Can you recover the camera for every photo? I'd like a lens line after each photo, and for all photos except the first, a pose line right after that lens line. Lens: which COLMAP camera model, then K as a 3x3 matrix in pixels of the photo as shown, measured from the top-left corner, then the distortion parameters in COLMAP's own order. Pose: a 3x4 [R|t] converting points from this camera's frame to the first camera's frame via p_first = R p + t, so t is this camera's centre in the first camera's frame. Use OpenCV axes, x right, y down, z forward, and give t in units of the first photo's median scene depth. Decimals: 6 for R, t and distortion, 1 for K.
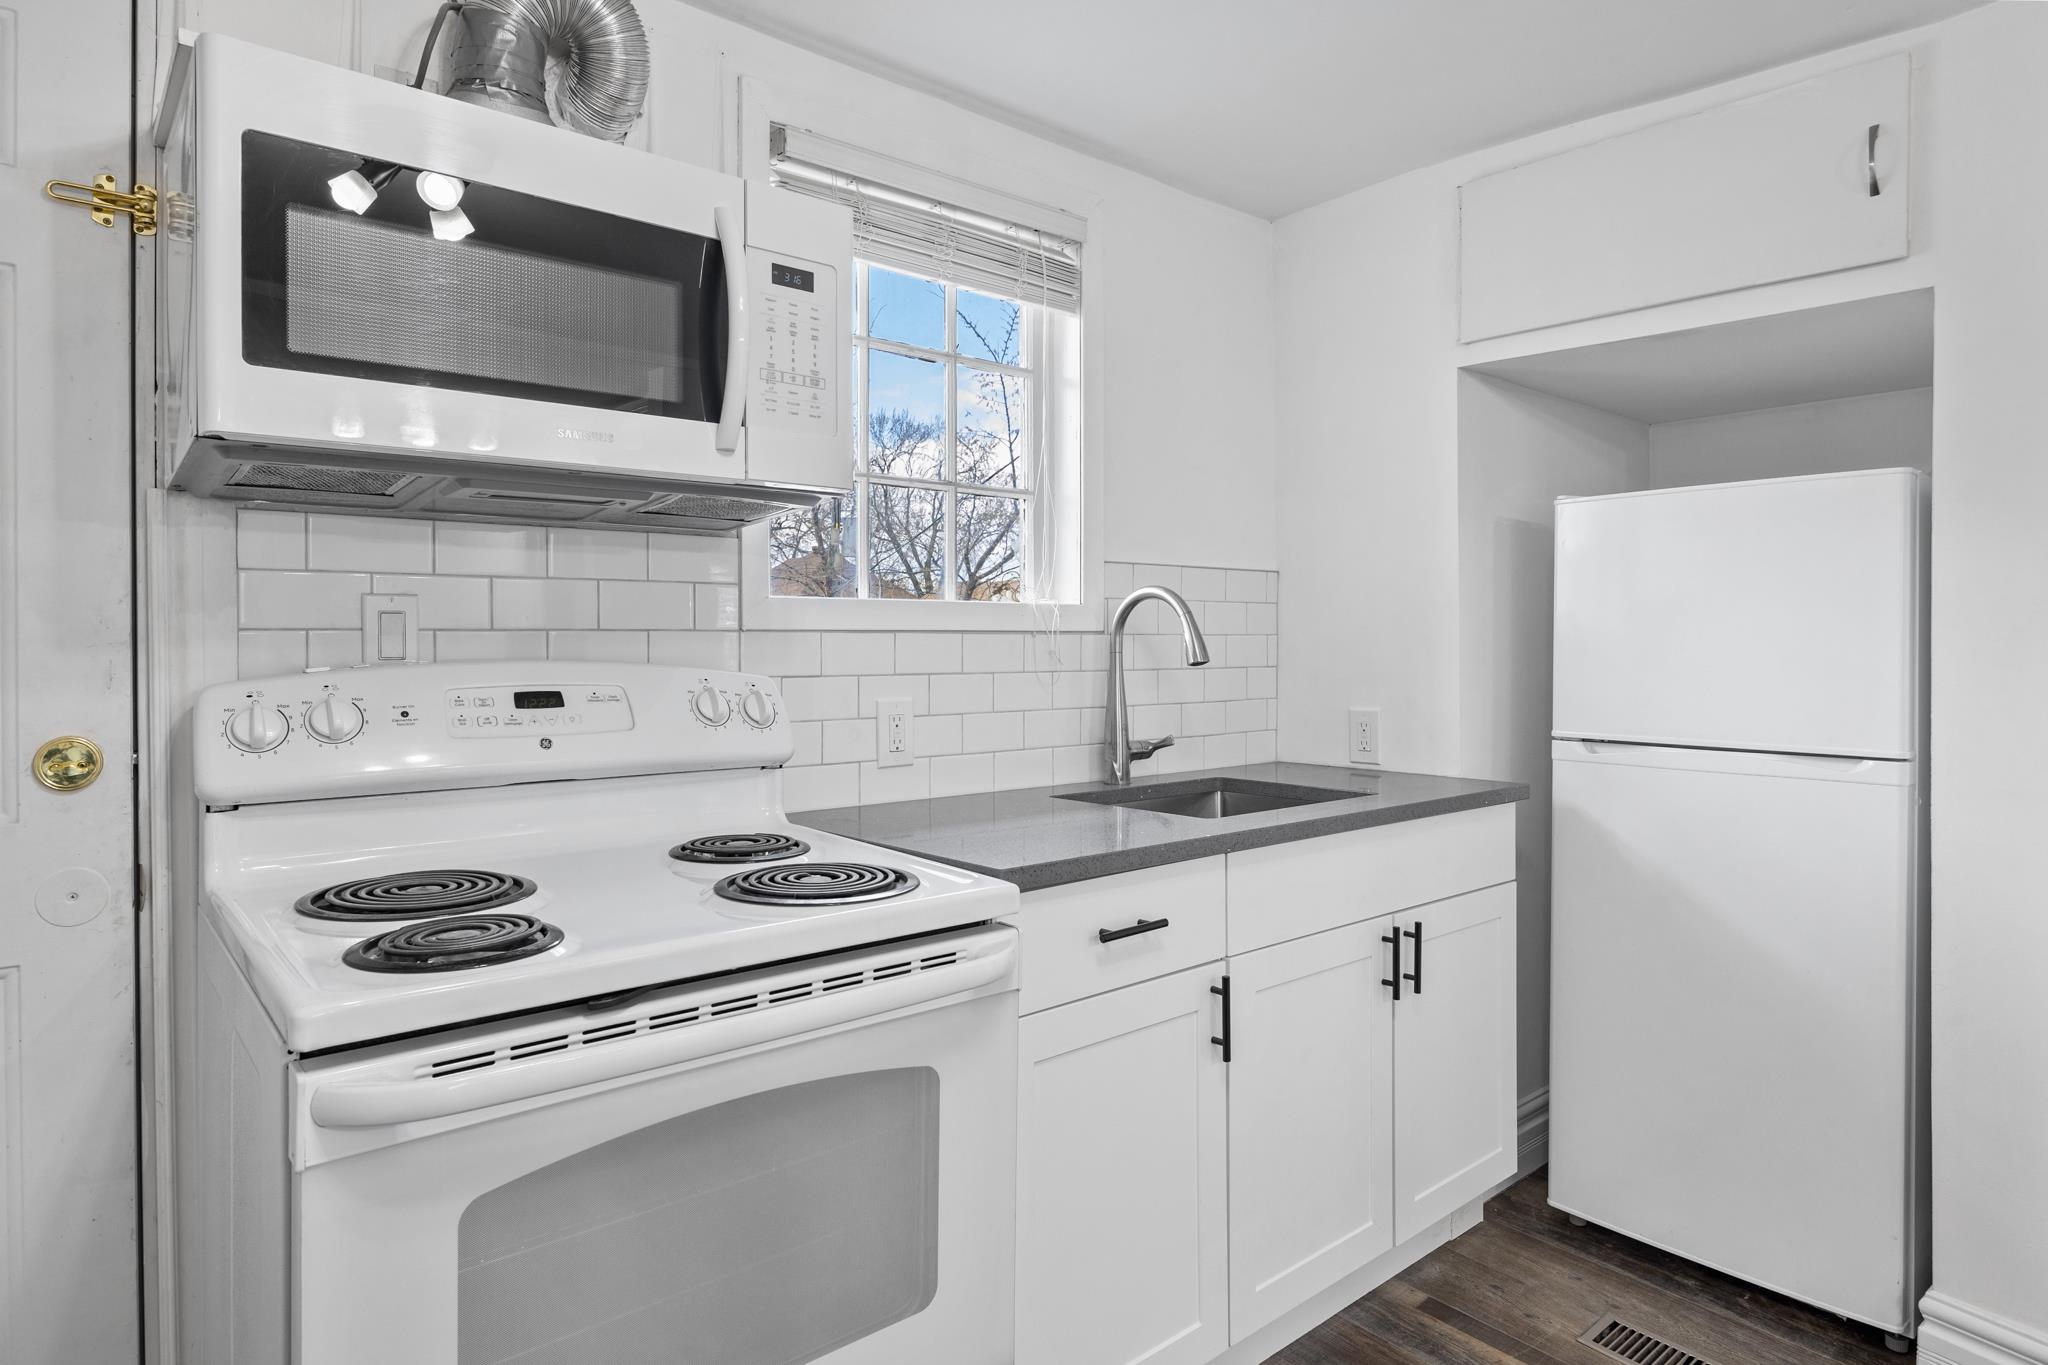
lens RADIAL K [[1165.2, 0, 1030.1], [0, 1165.2, 644.9], [0, 0, 1]] dist [-0.017317, -0.001391]
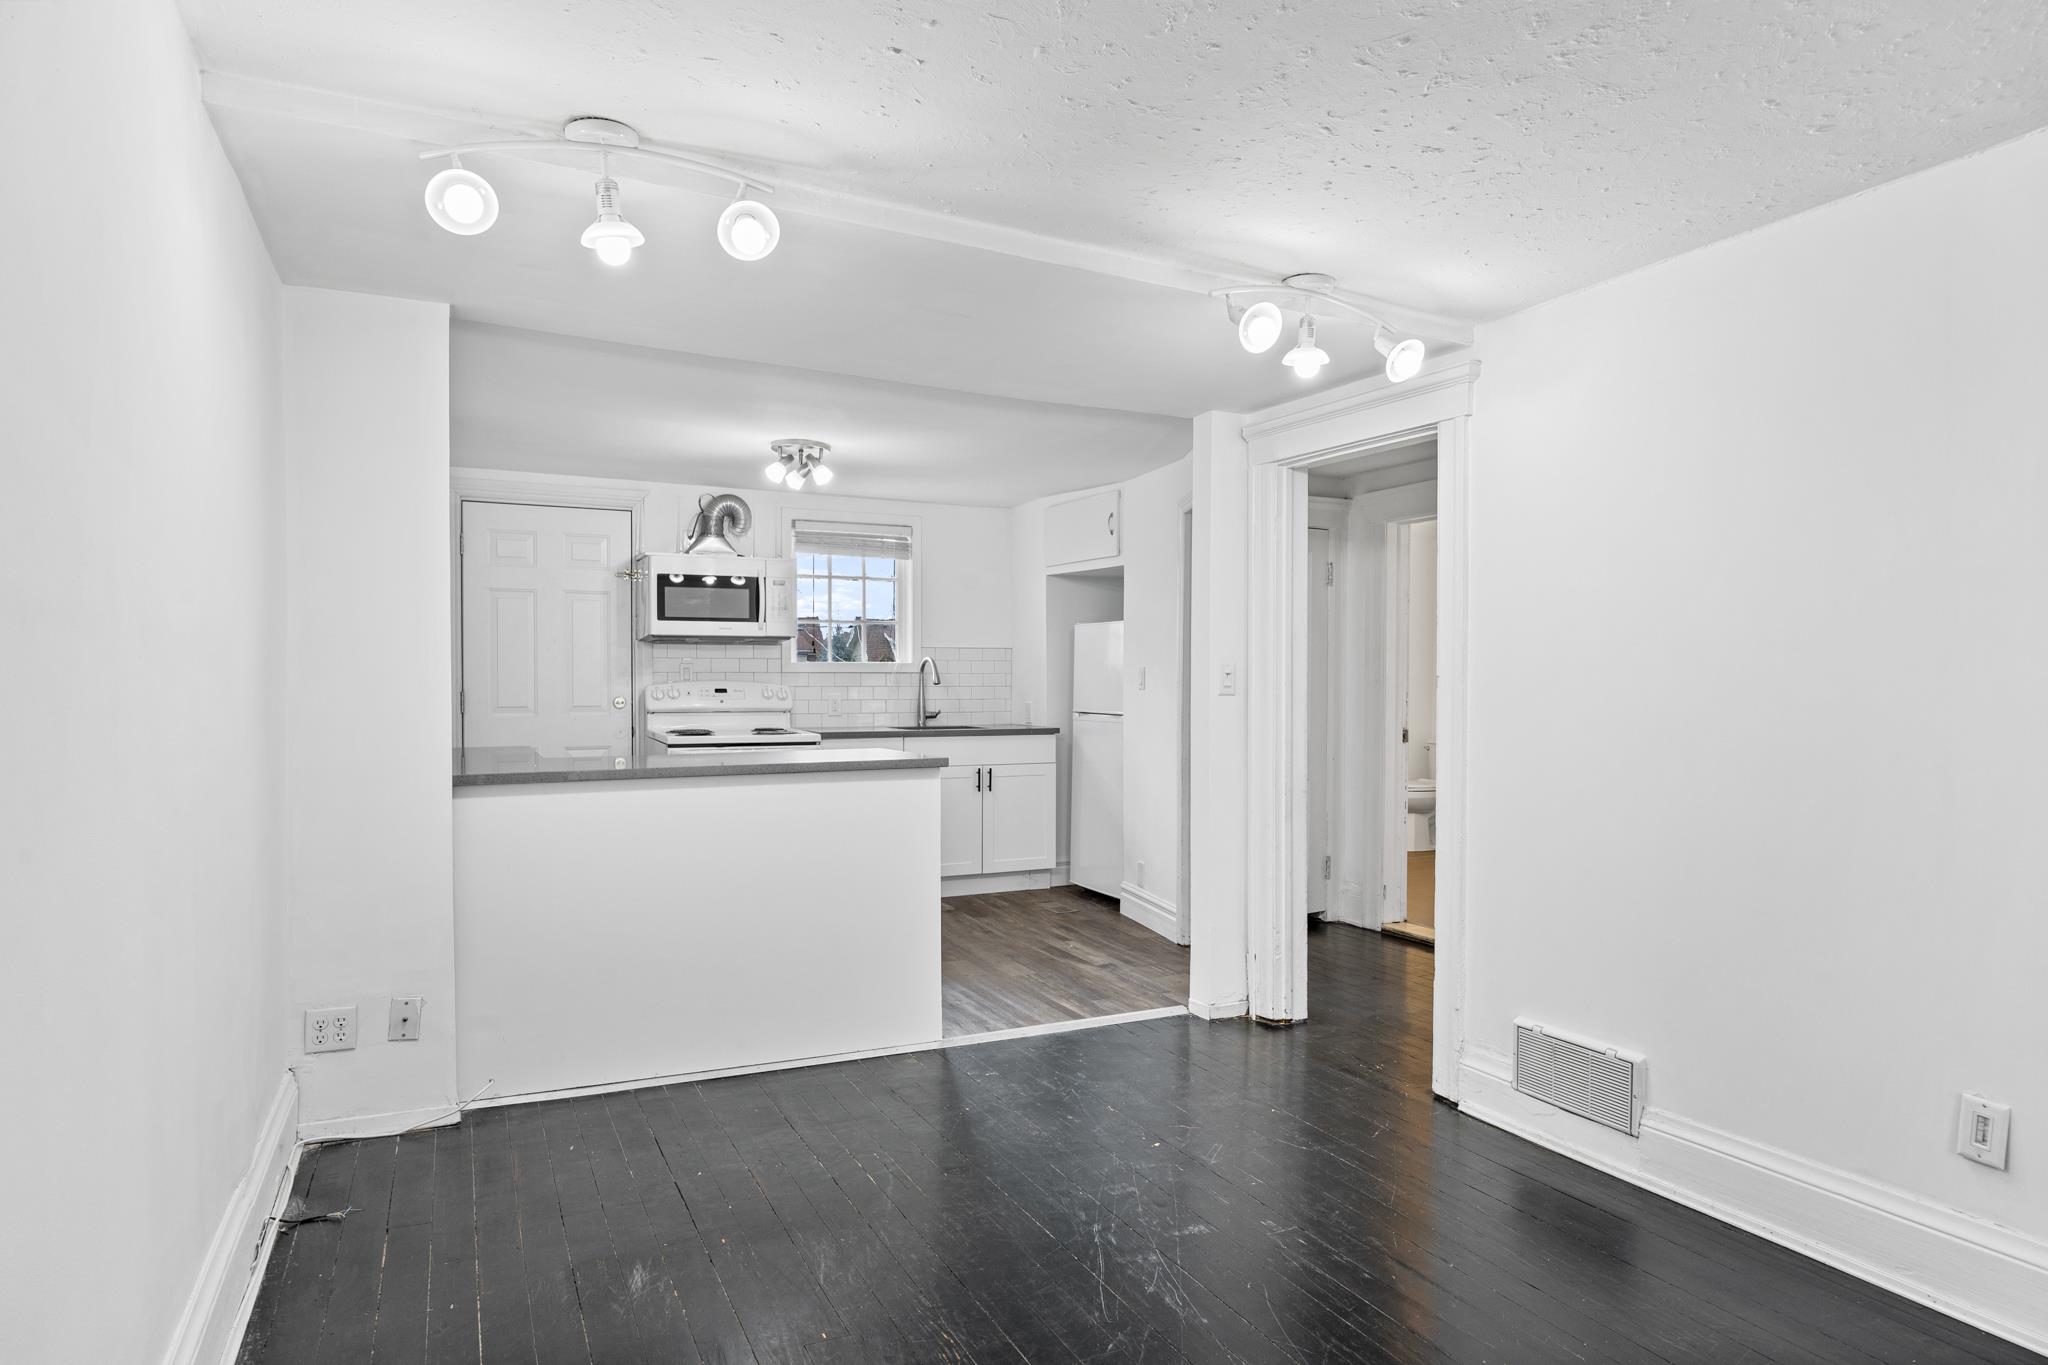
lens RADIAL K [[1165.2, 0, 1023.7], [0, 1165.2, 684.1], [0, 0, 1]] dist [-0.017317, -0.001391]
pose [[0.969225, 0.005342, -0.246119, 1.373735], [-0.004333, 0.999980, 0.004641, 0.002445], [0.246139, -0.003432, 0.969228, -2.286737]]
